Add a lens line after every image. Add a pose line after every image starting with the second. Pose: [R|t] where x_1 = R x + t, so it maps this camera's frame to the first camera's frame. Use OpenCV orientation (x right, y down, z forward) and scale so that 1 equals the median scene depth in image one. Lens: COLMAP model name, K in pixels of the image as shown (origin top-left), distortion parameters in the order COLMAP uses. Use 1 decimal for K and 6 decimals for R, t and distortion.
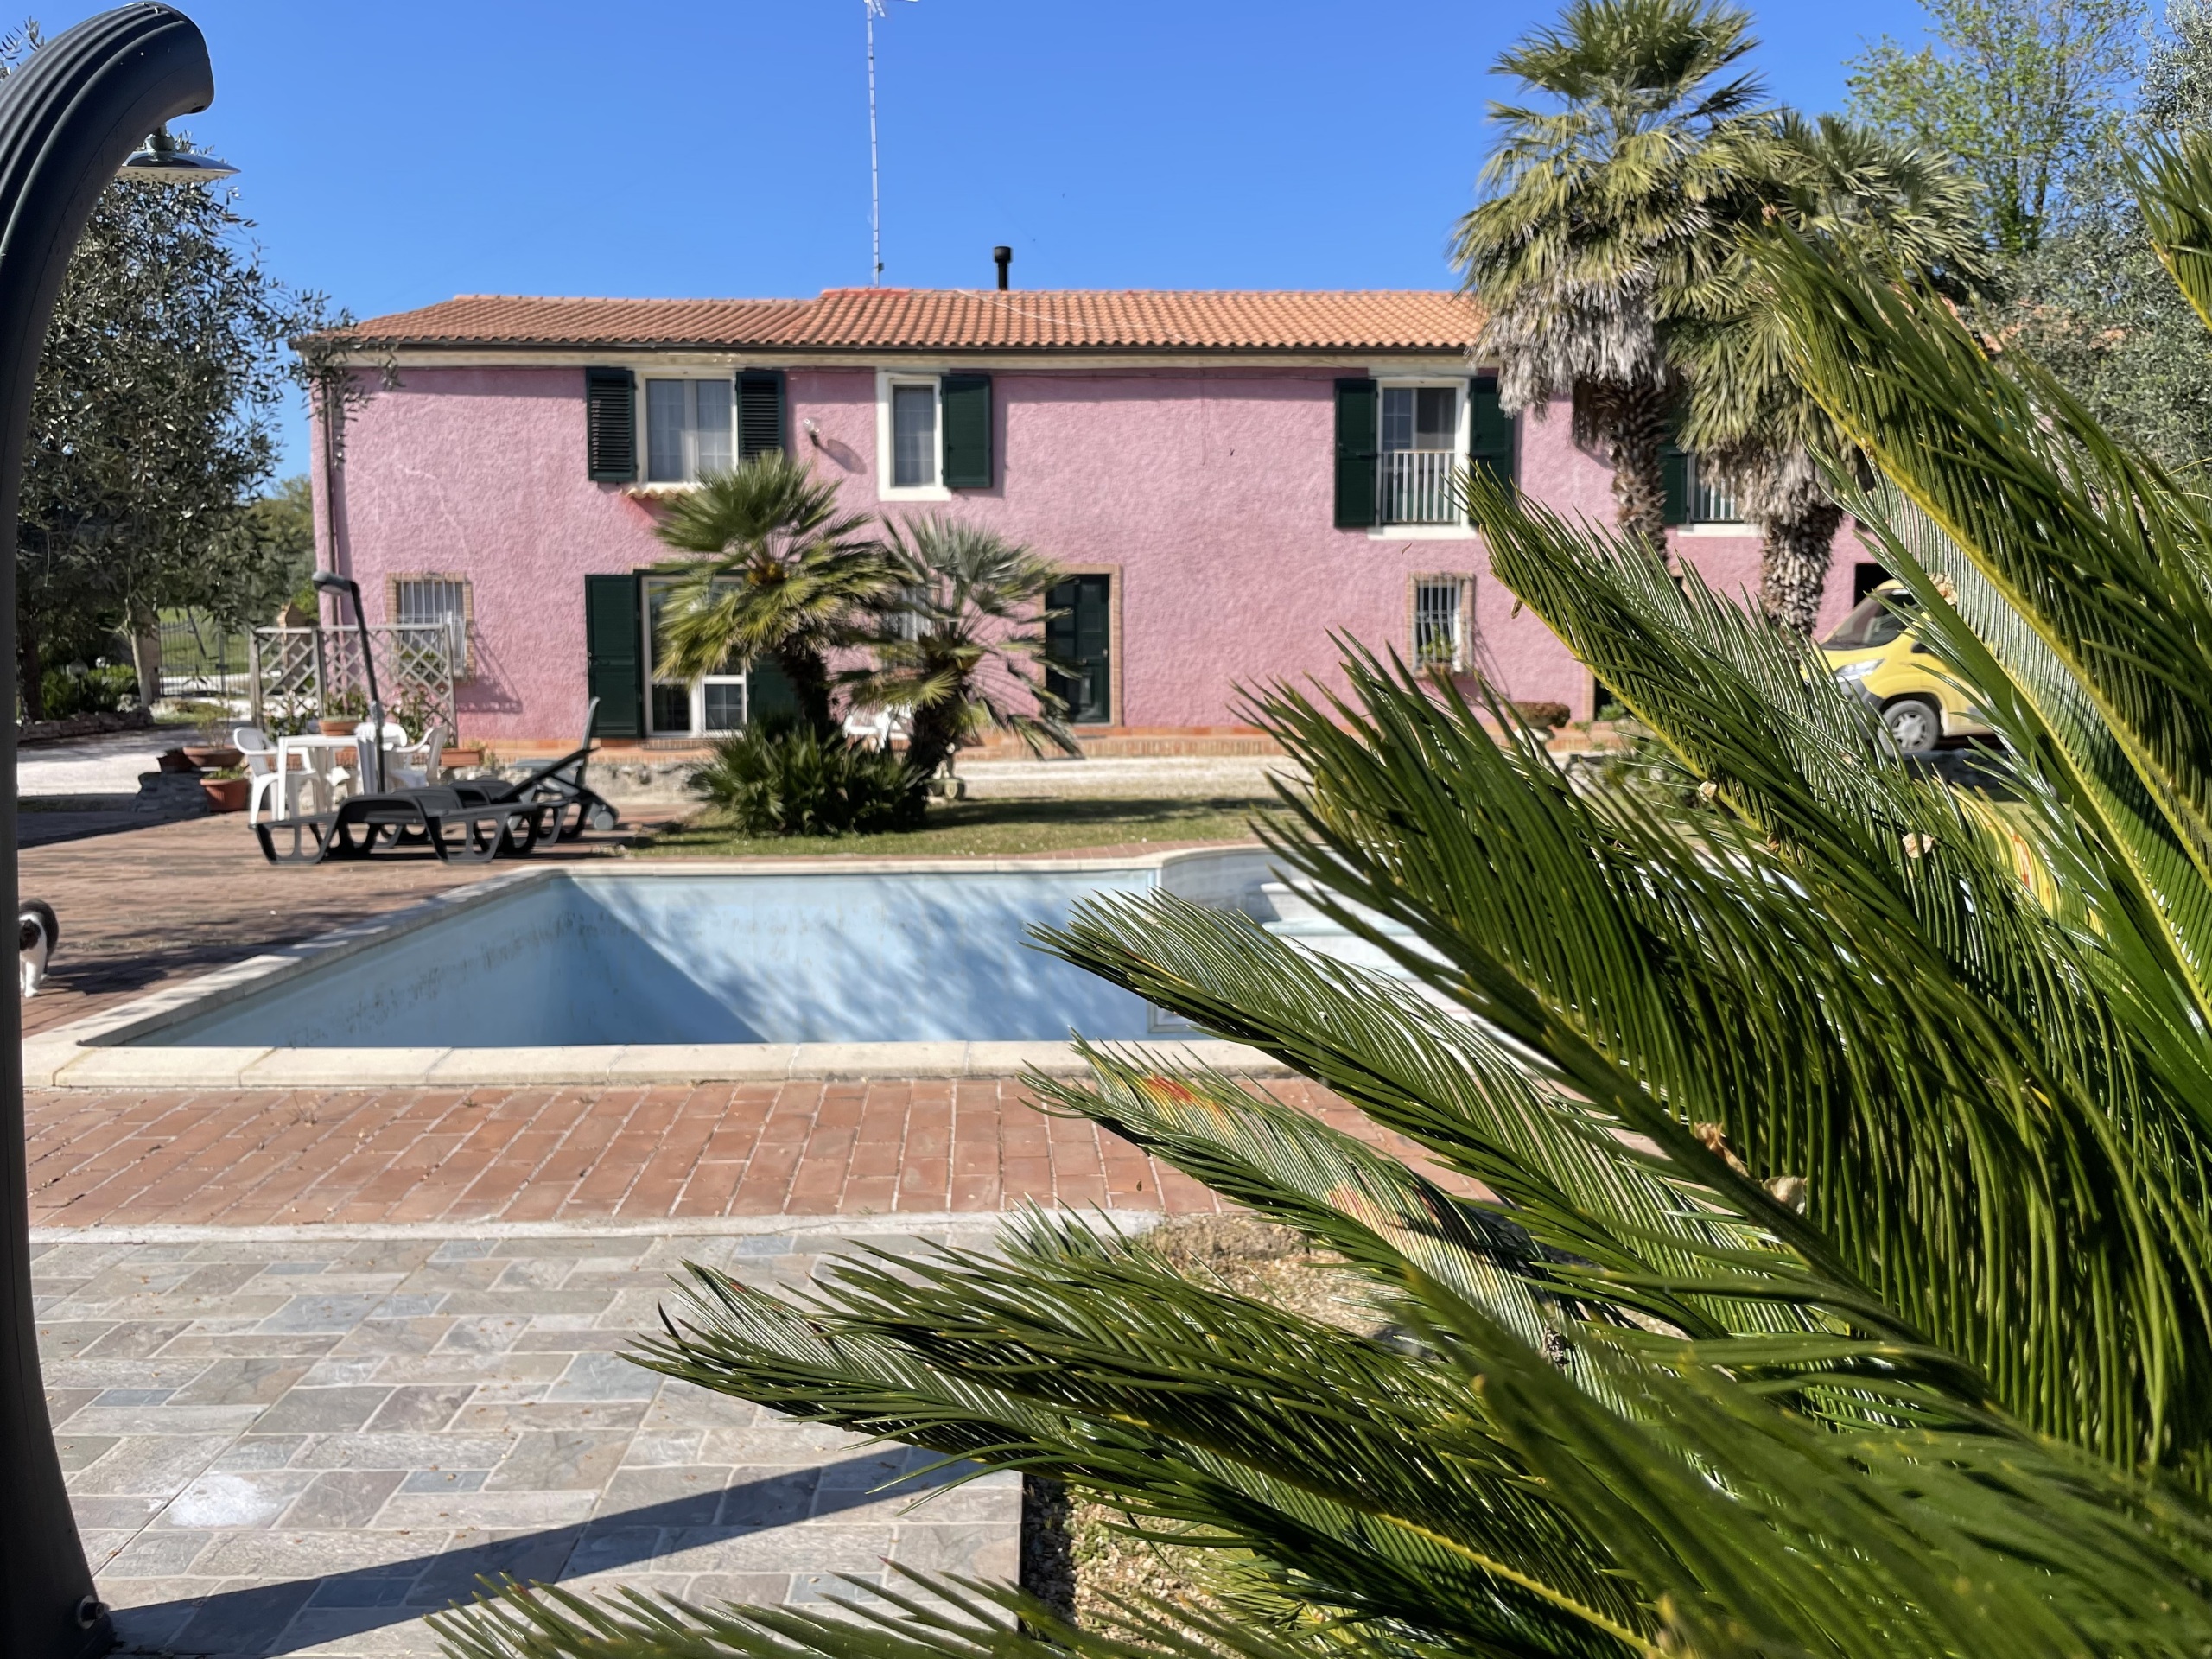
lens RADIAL K [[1785.9, 0, 1104.9], [0, 1785.9, 837.1], [0, 0, 1]] dist [0.075371, -0.108459]
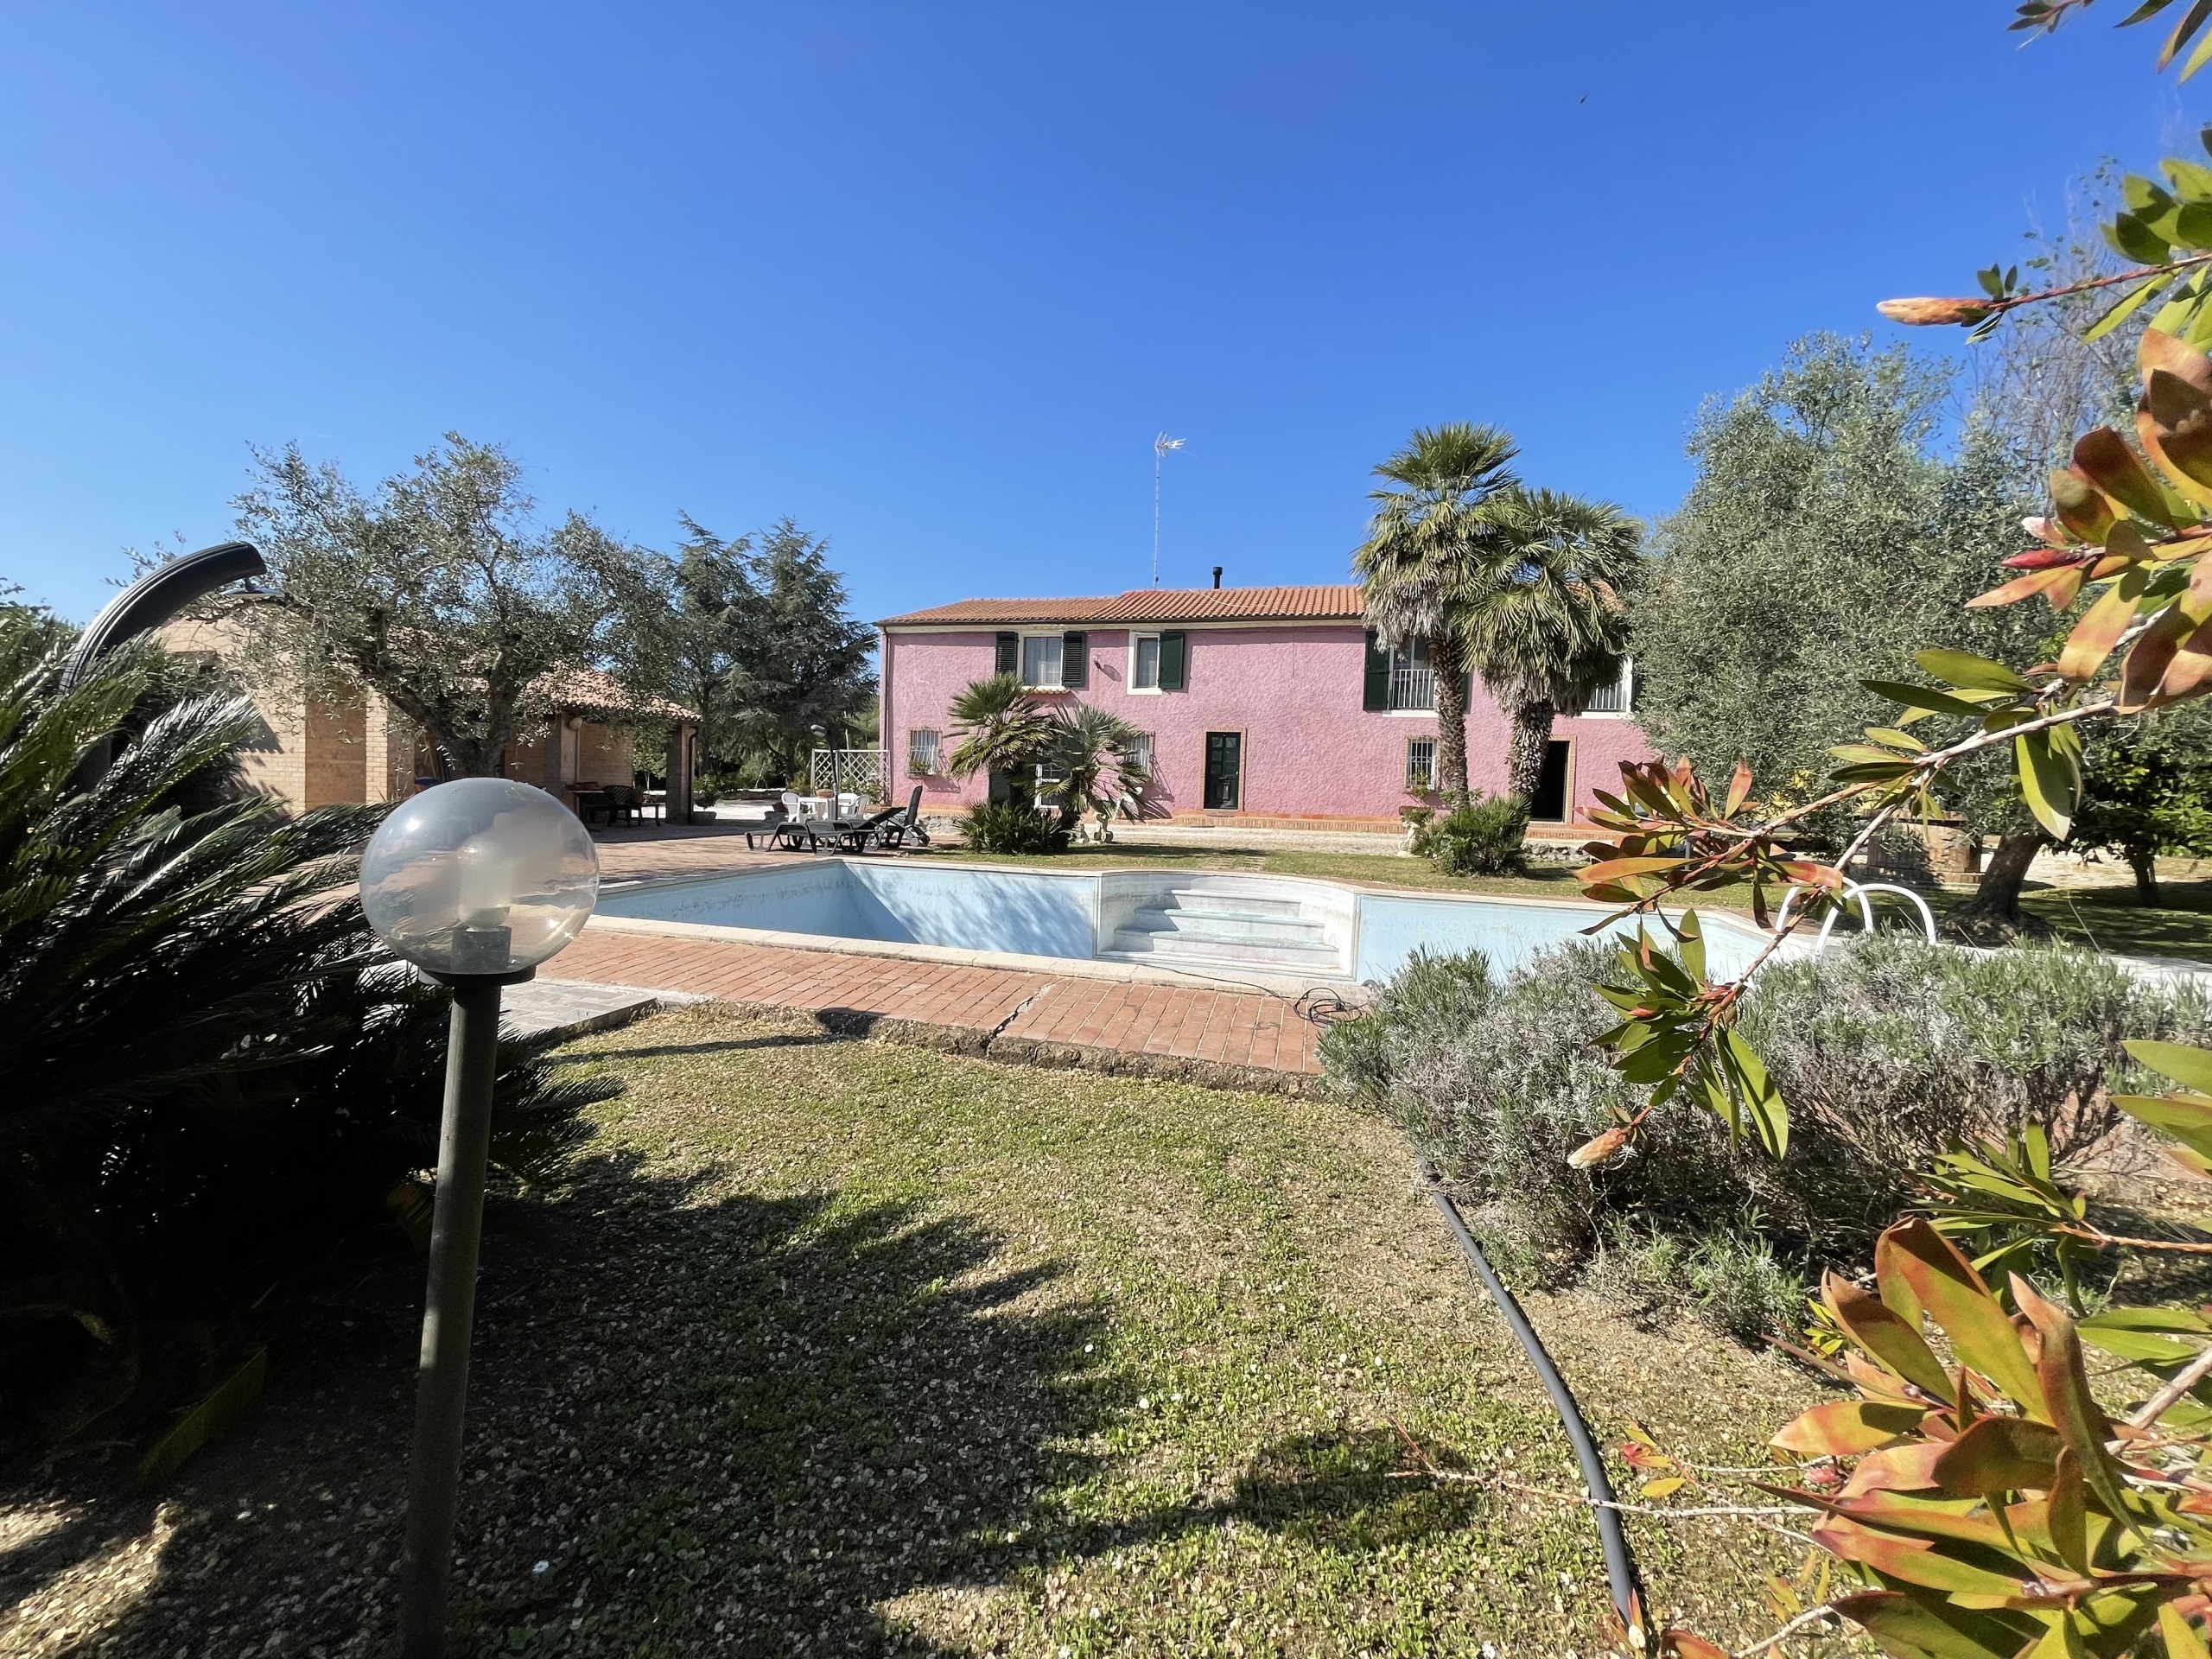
lens RADIAL K [[941.4, 0, 1111.7], [0, 941.4, 841.4], [0, 0, 1]] dist [0.003418, 0.001873]
pose [[0.950531, 0.054362, -0.305837, 0.336408], [-0.063155, 0.997824, -0.018923, -0.002926], [0.304143, 0.037302, 0.951896, -0.013307]]
